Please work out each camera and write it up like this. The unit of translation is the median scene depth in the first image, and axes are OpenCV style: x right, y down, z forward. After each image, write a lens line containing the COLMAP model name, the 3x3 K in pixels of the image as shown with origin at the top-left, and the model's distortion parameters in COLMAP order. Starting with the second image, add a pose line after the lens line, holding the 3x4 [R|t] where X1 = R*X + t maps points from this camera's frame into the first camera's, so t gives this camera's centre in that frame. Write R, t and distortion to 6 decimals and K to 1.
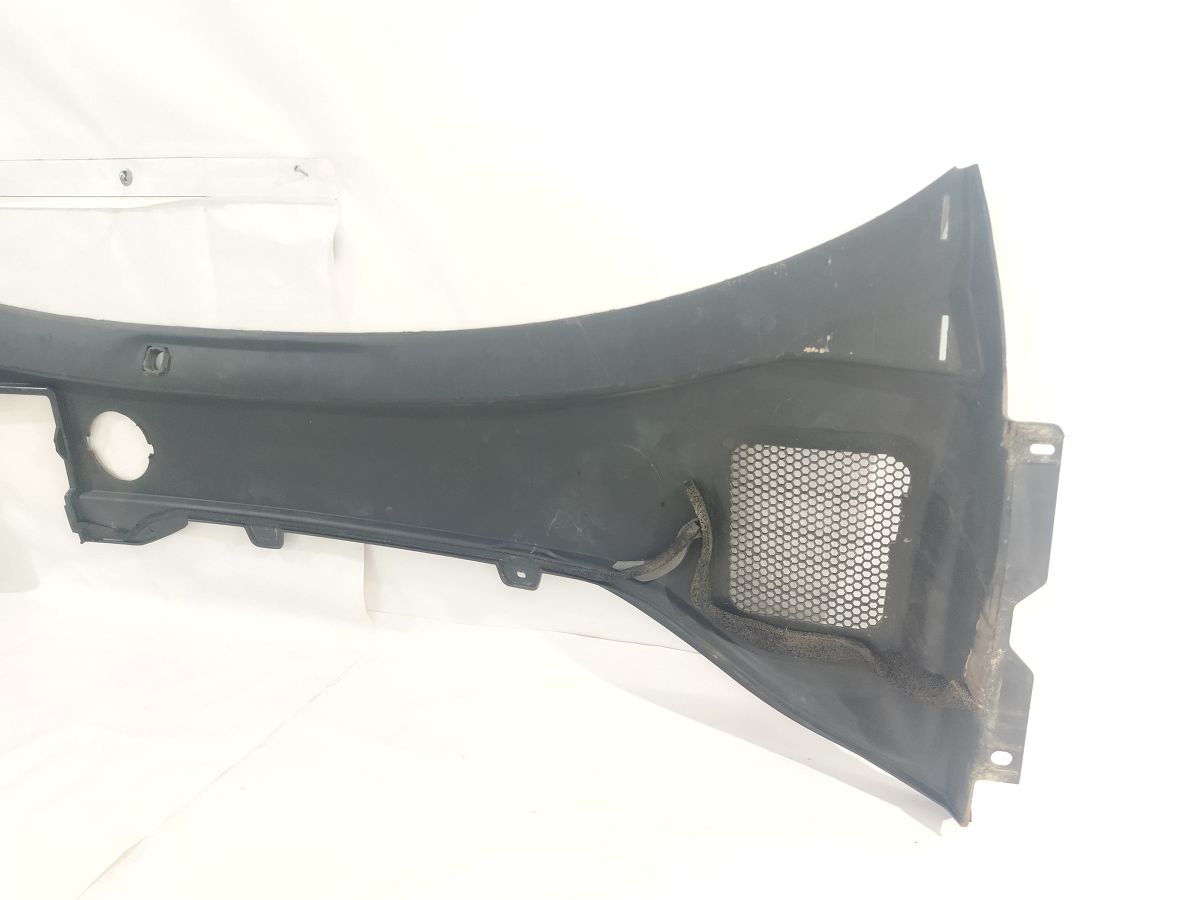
lens RADIAL K [[917.4, 0, 607.0], [0, 917.4, 438.3], [0, 0, 1]] dist [0.079538, -0.079796]
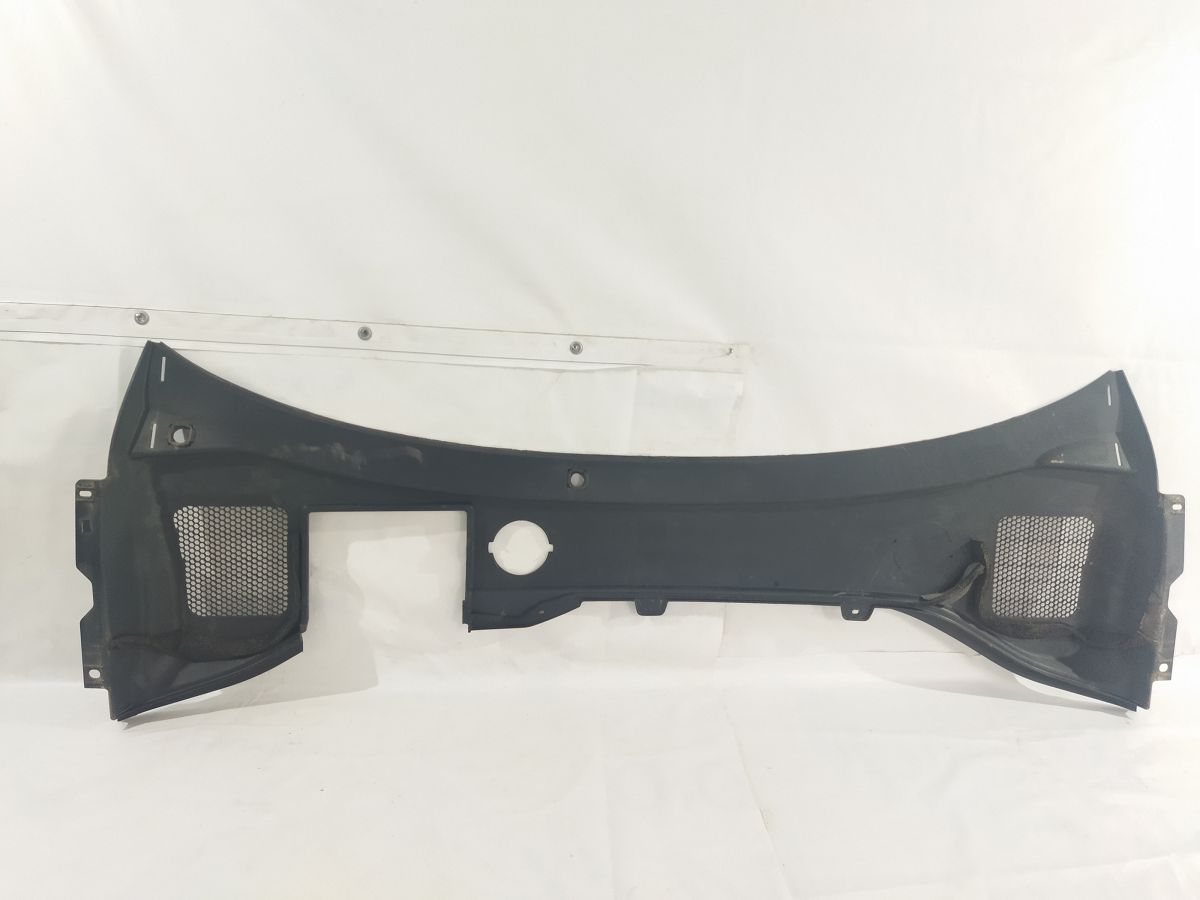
lens RADIAL K [[917.4, 0, 607.5], [0, 917.4, 449.3], [0, 0, 1]] dist [0.079538, -0.079796]
pose [[0.896945, -0.004402, 0.442120, -1.184976], [0.063626, 0.990828, -0.119216, 0.038482], [-0.437540, 0.135061, 0.888998, -0.235237]]
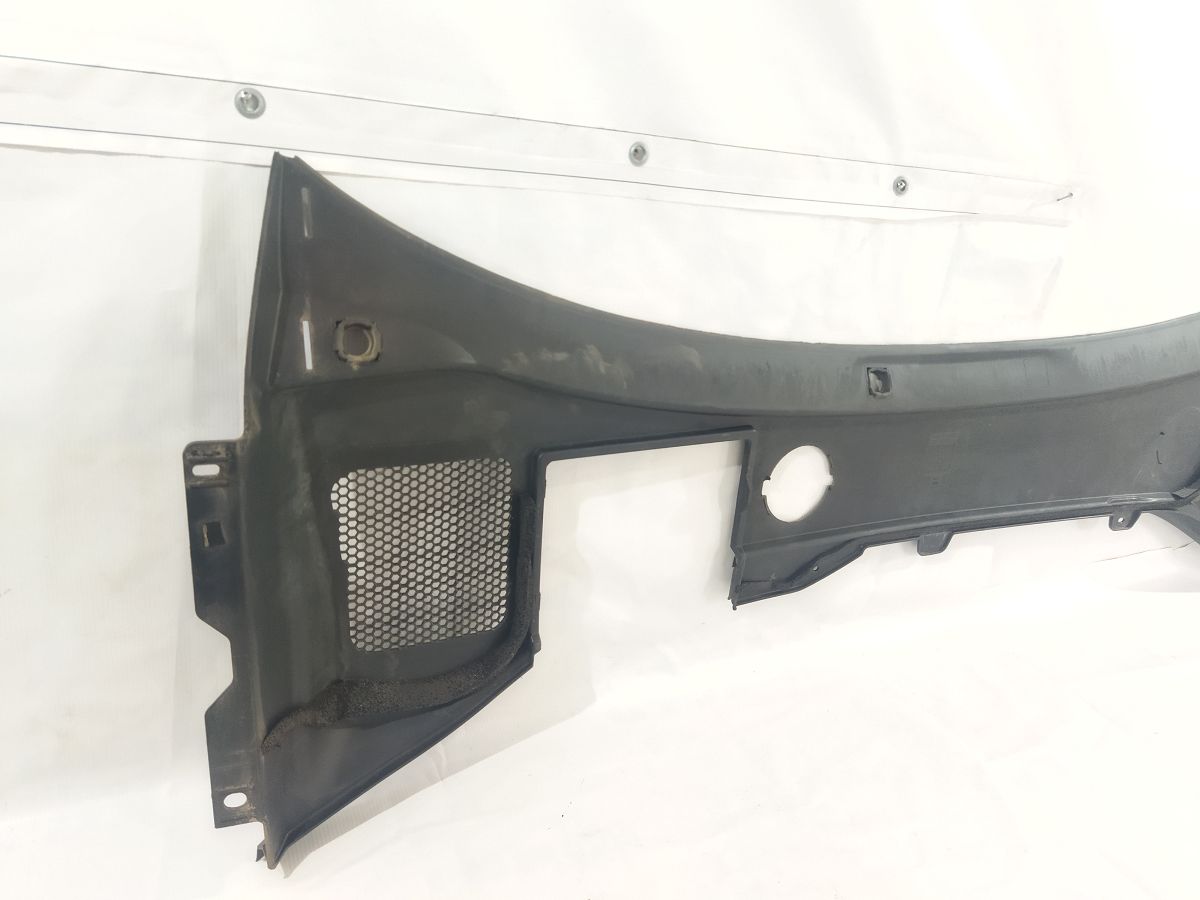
lens RADIAL K [[917.4, 0, 604.8], [0, 917.4, 431.3], [0, 0, 1]] dist [0.079538, -0.079796]
pose [[0.678326, -0.128103, 0.723508, -1.550726], [0.112868, 0.991164, 0.069674, -0.149785], [-0.726040, 0.034400, 0.686791, 0.646763]]
